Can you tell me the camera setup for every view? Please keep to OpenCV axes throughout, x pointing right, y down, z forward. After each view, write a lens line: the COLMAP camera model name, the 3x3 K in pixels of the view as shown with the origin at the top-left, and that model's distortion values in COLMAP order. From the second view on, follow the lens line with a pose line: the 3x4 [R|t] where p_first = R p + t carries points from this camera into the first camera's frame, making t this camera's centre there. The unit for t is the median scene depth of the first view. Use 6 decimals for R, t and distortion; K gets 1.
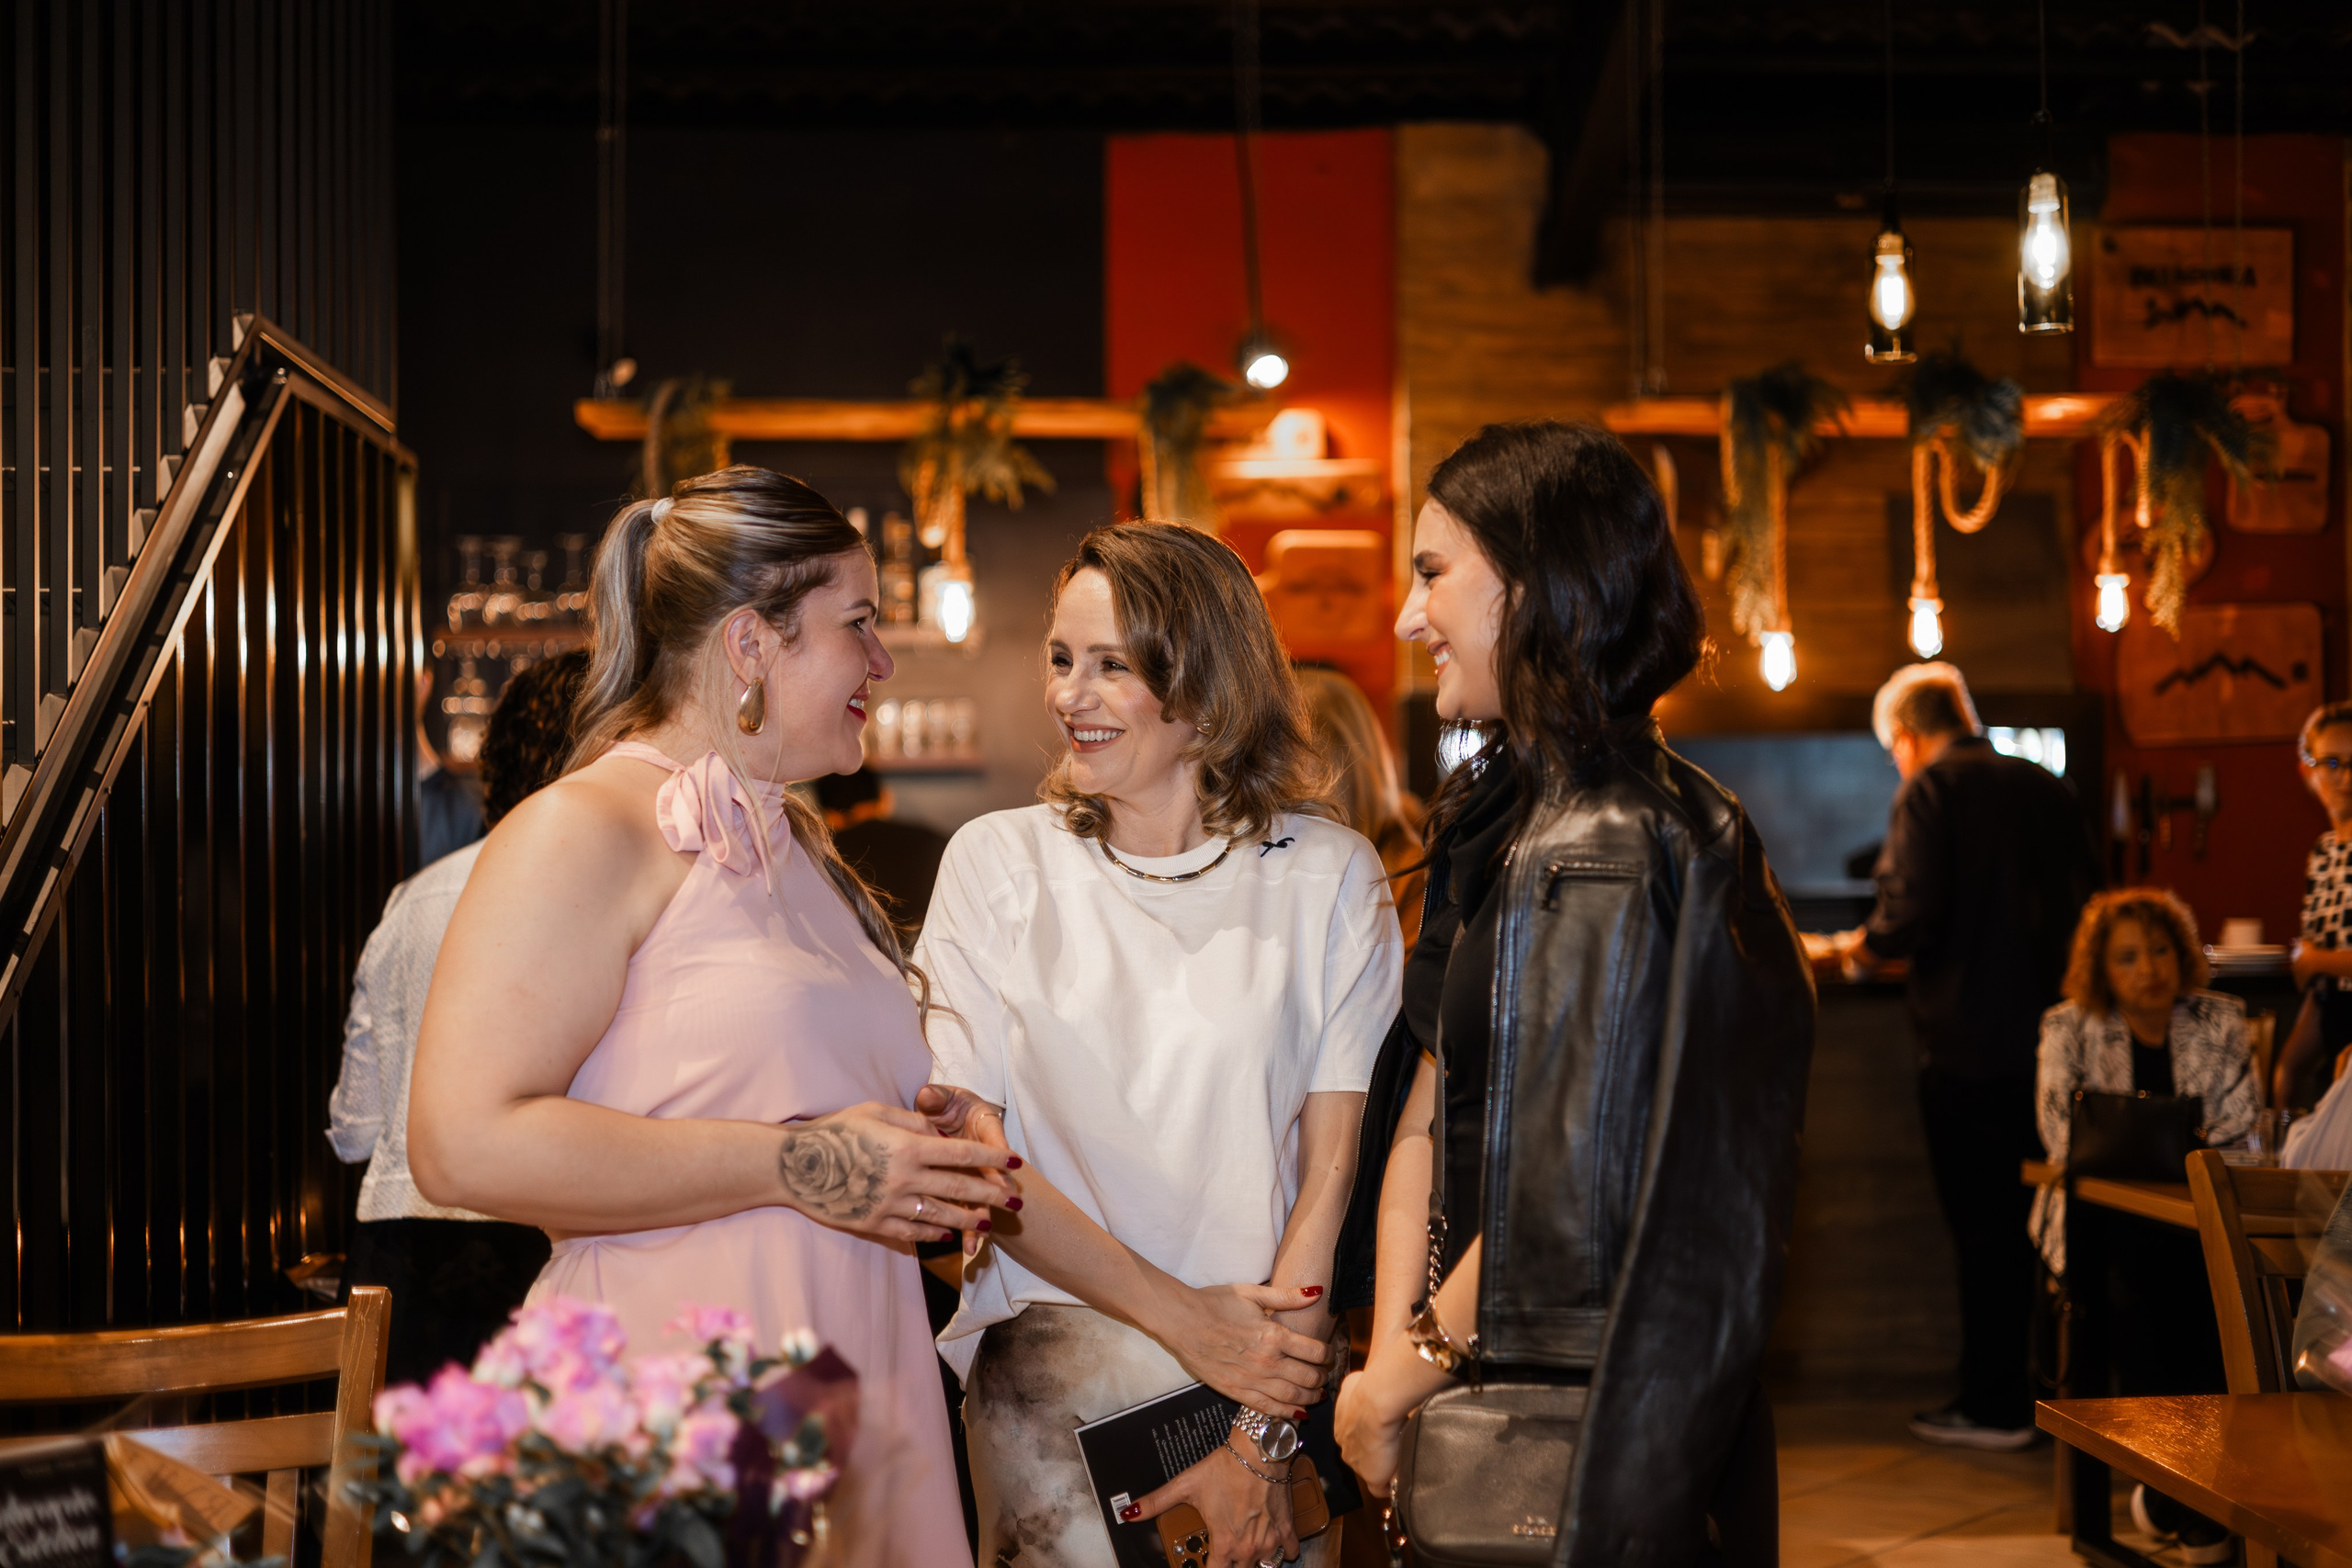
lens RADIAL K [[3373.8, 0, 1177.2], [0, 3373.8, 811.1], [0, 0, 1]] dist [0.020774, 0.021204]
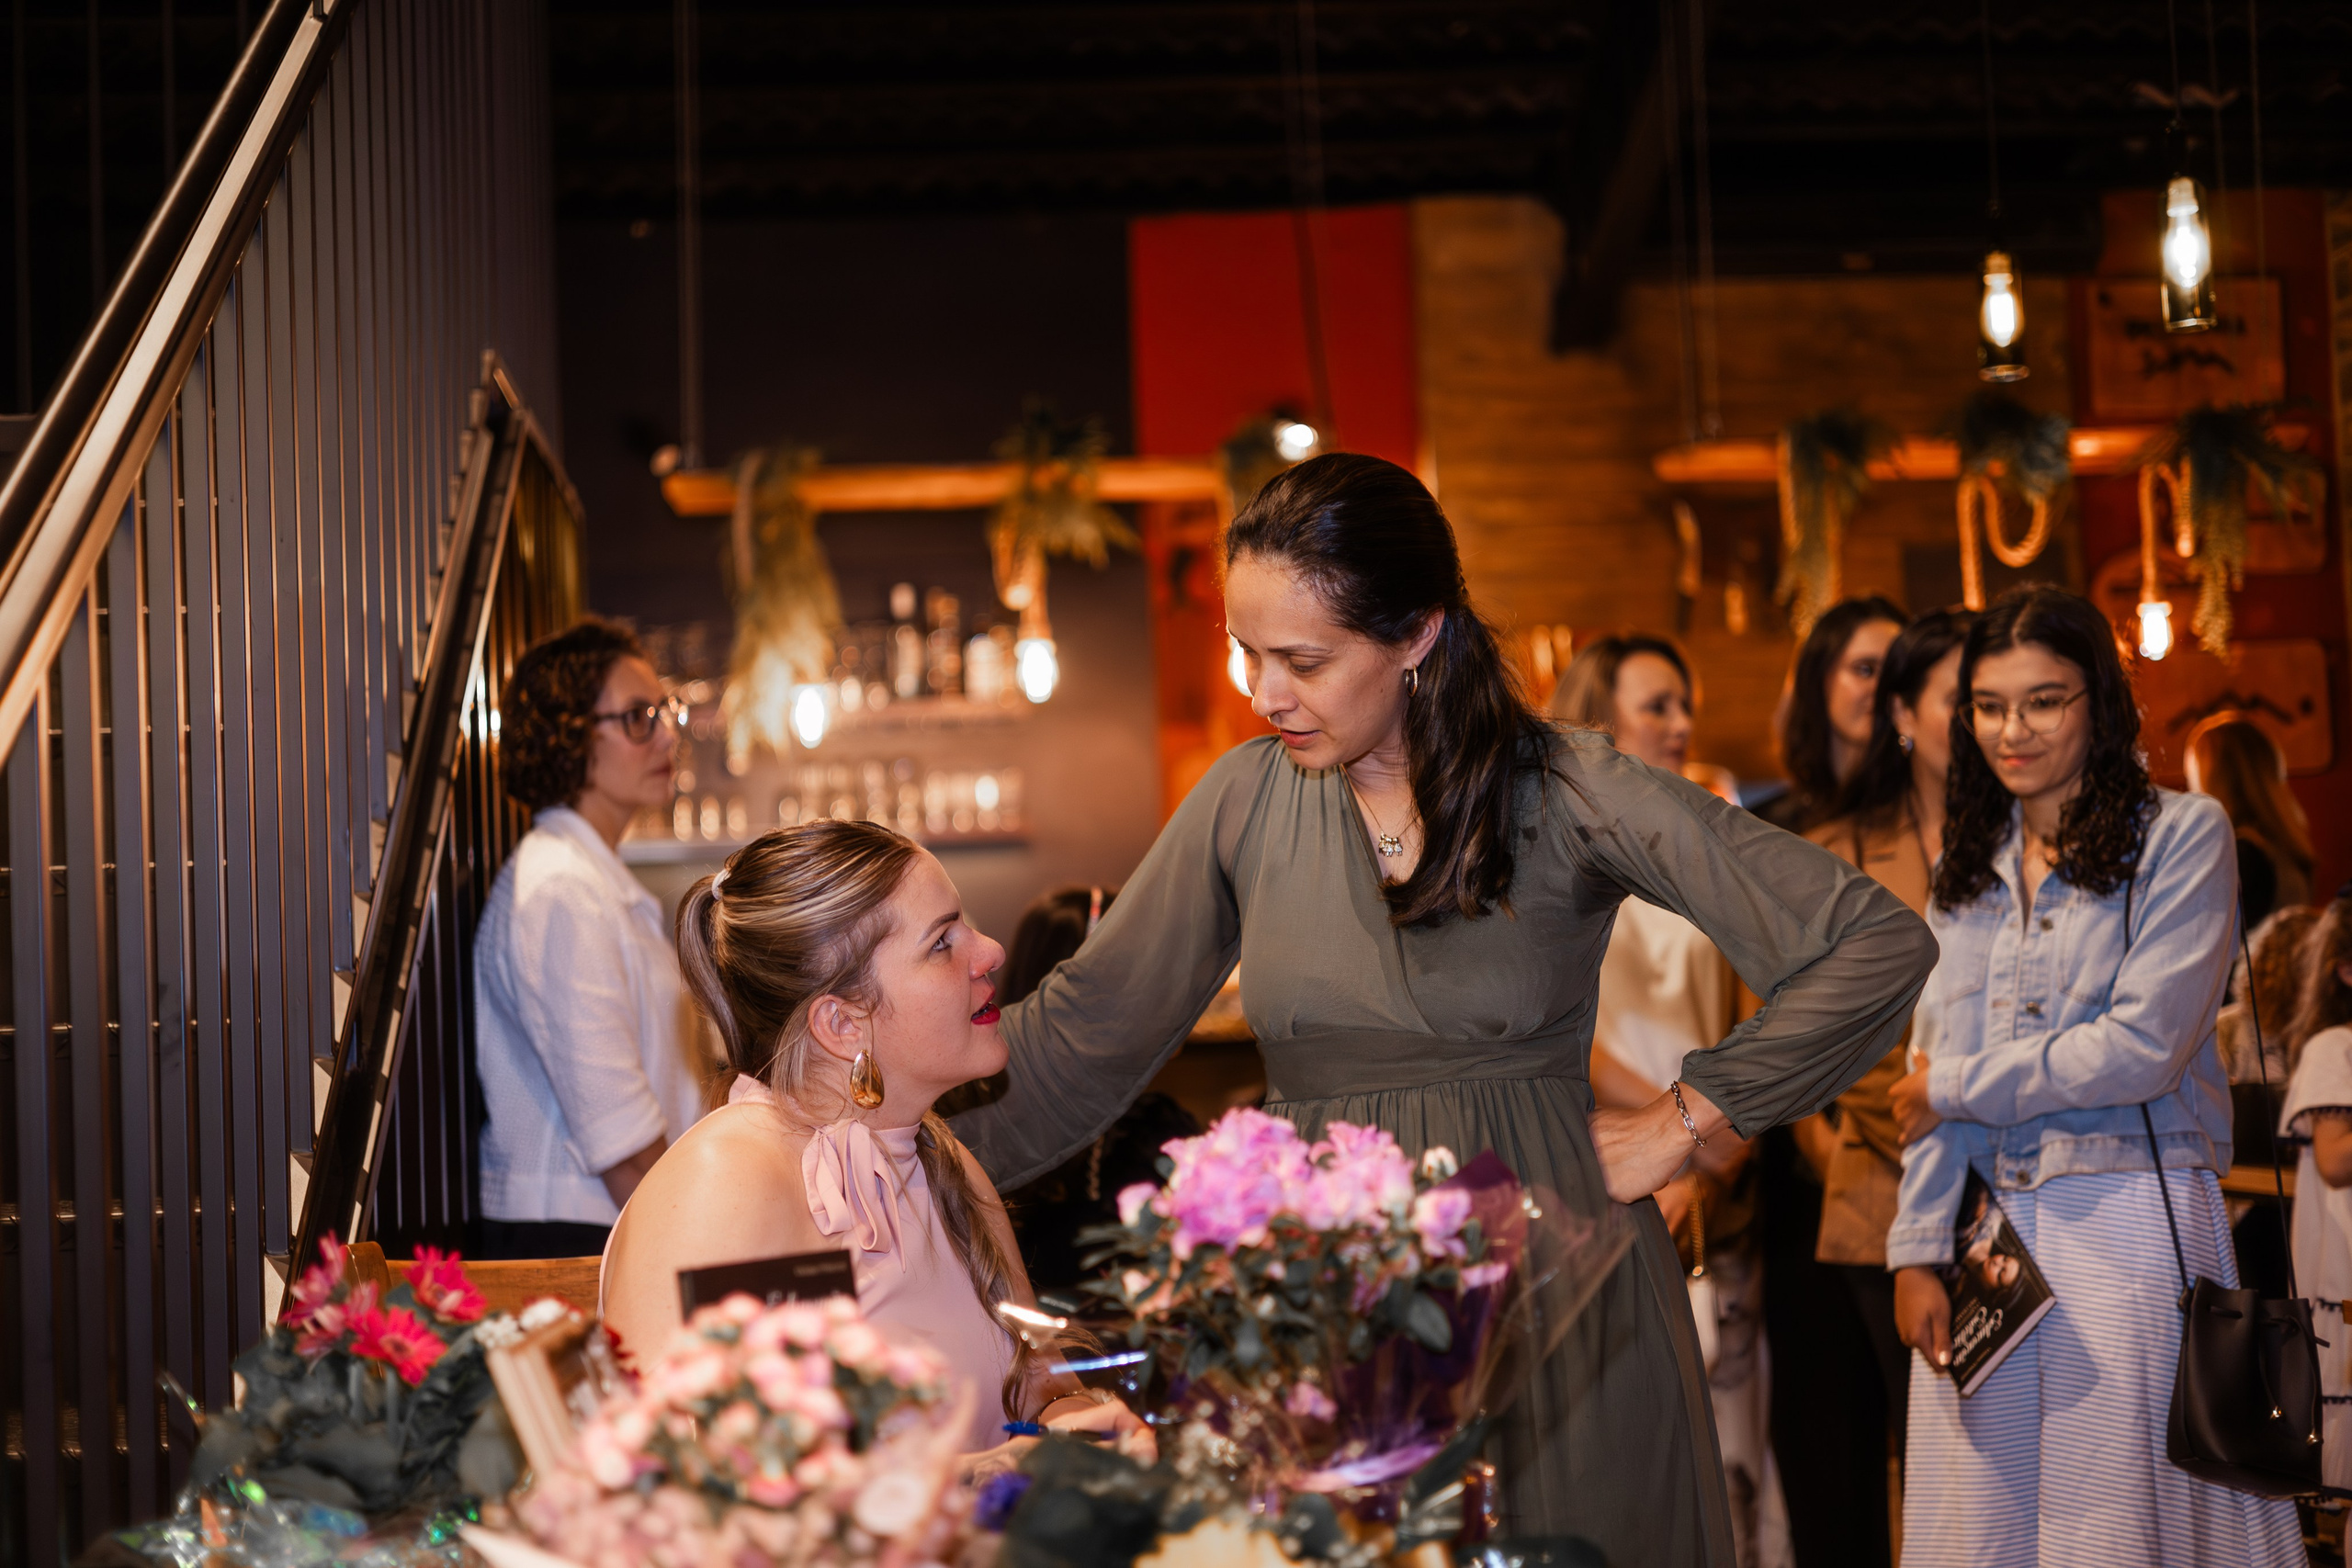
lens RADIAL K [[3373.8, 0, 1177.2], [0, 3373.8, 811.1], [0, 0, 1]] dist [0.020774, 0.021204]
pose [[0.999003, -0.031717, 0.031417, -0.056736], [0.032841, 0.998815, -0.035918, 0.020933], [-0.030241, 0.036913, 0.998861, -0.018531]]
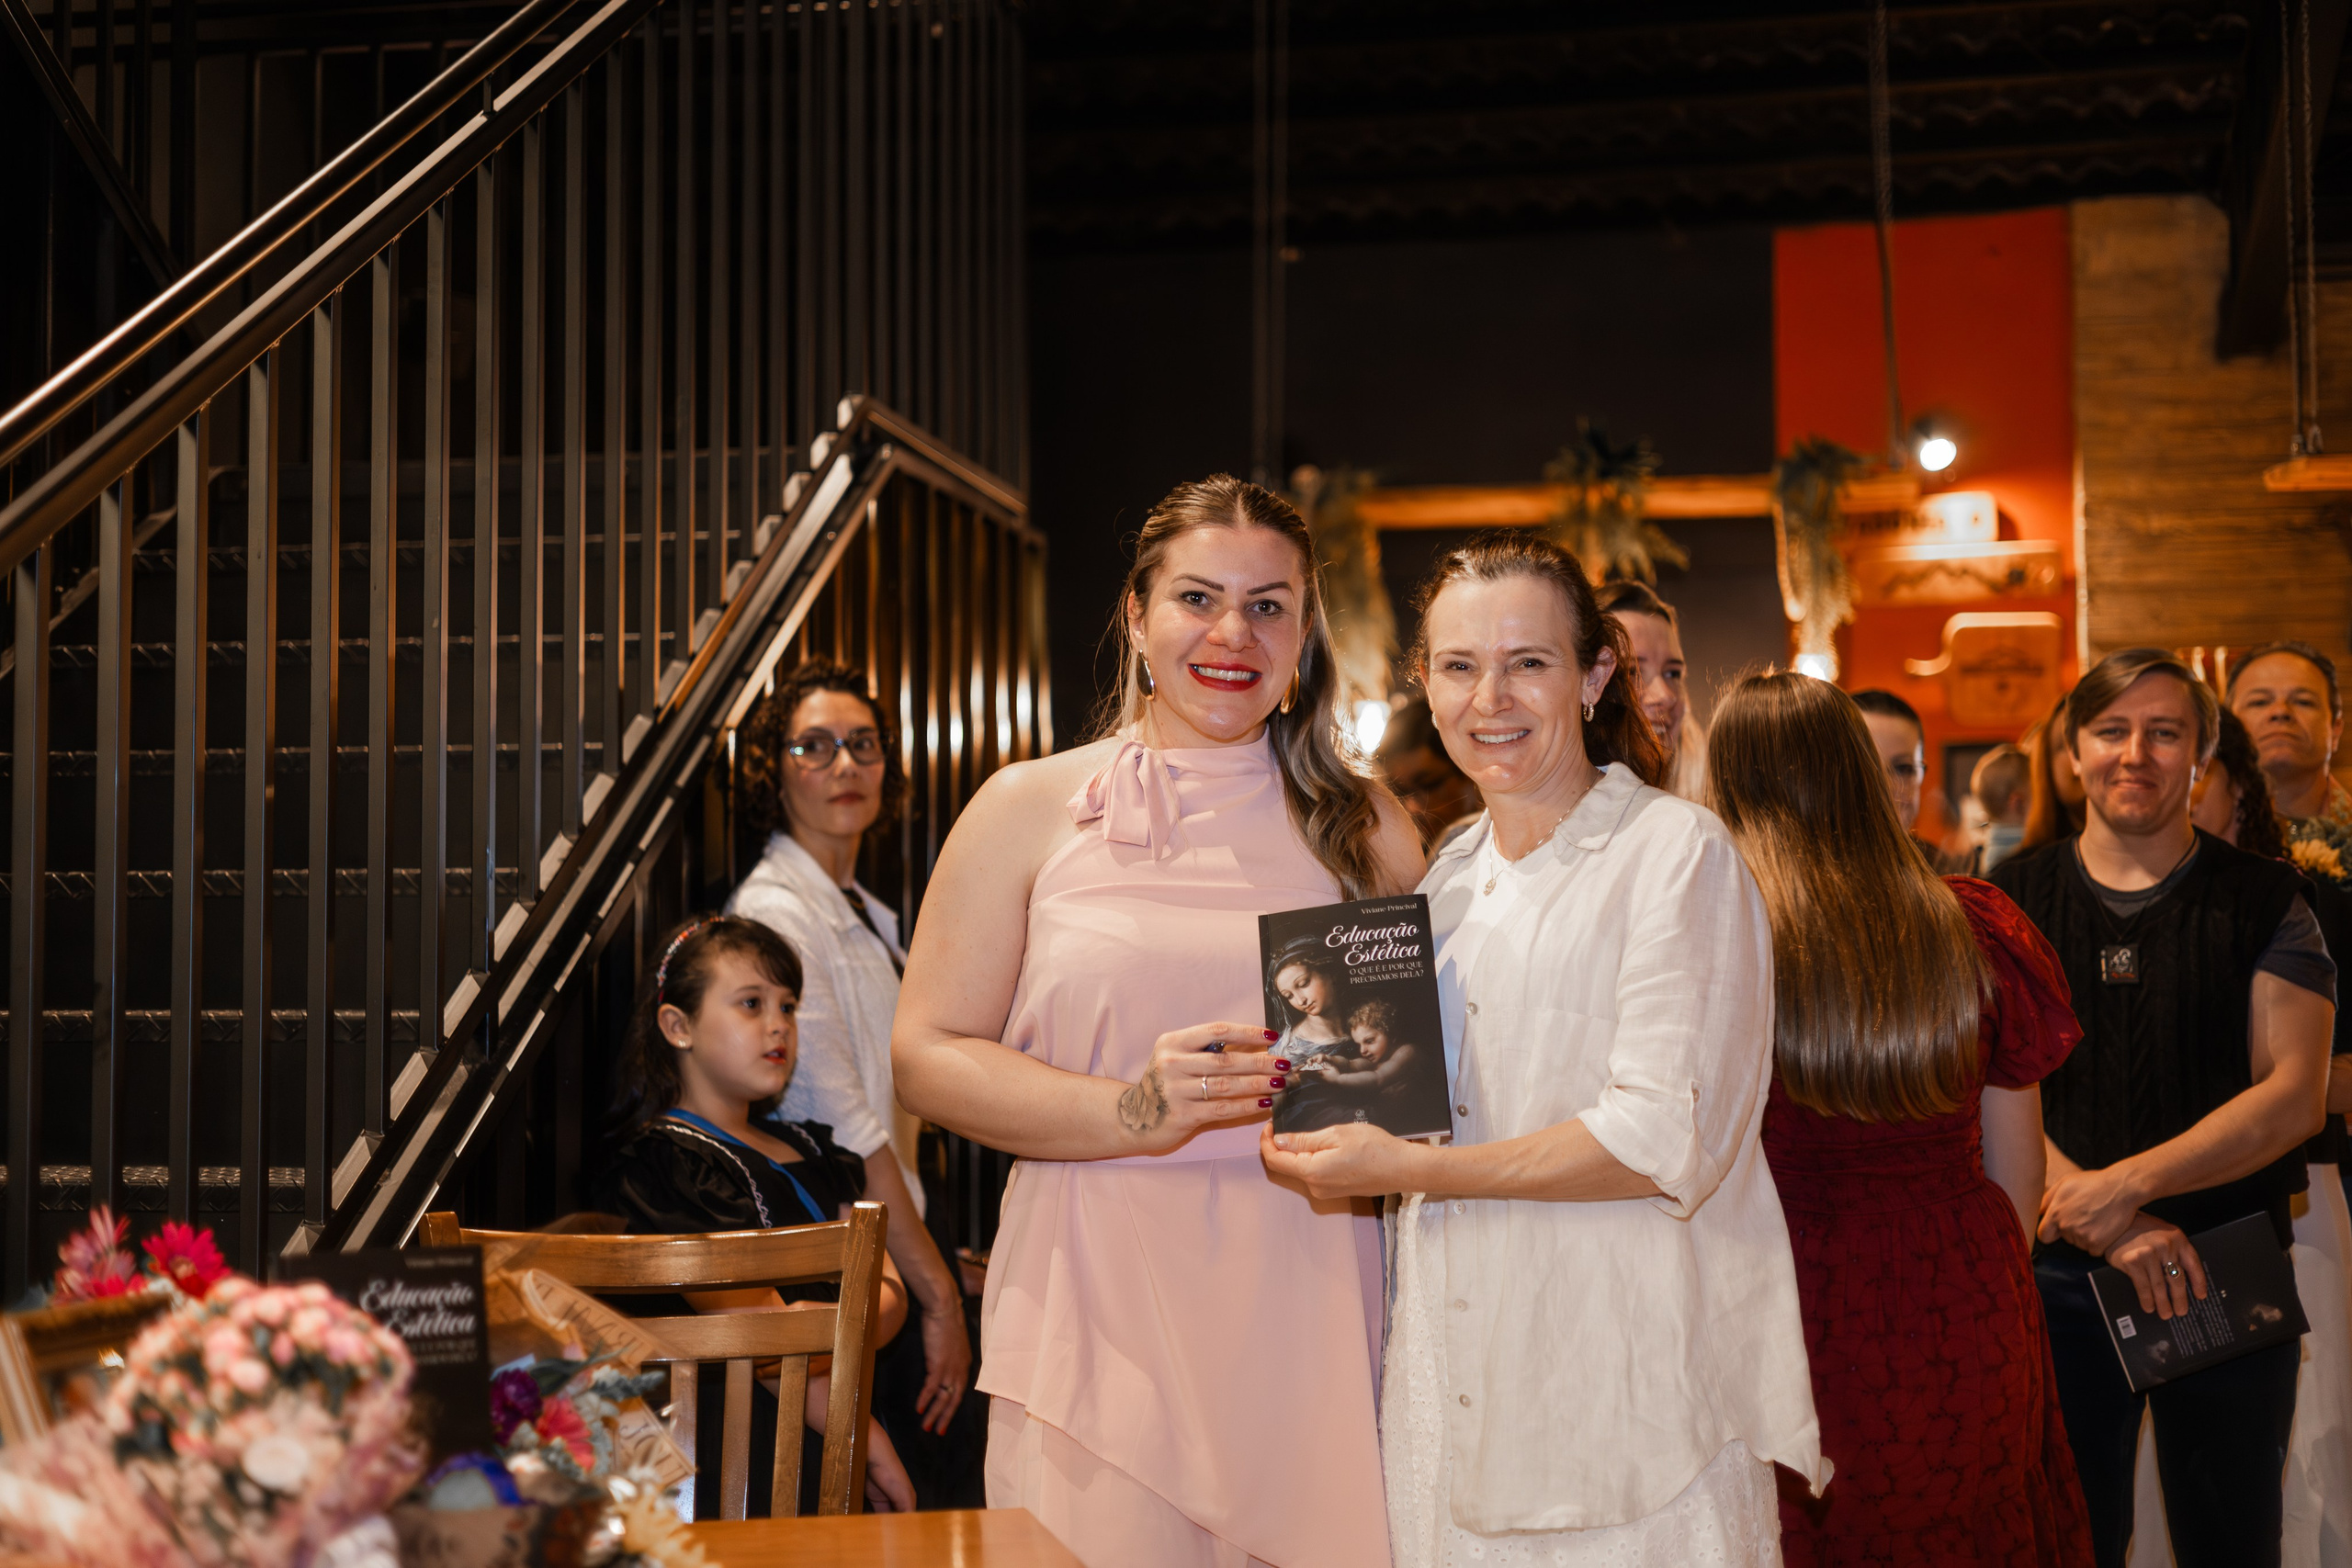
lens RADIAL K [[3373.8, 0, 1177.2], [0, 3373.8, 811.1], [0, 0, 1]] dist [0.020774, 0.021204]
pose [[0.973112, -0.013177, -0.229953, 0.045659], [0.003895, 0.999161, -0.040772, 0.019409], [0.230297, 0.038780, 0.972347, -0.027217]]
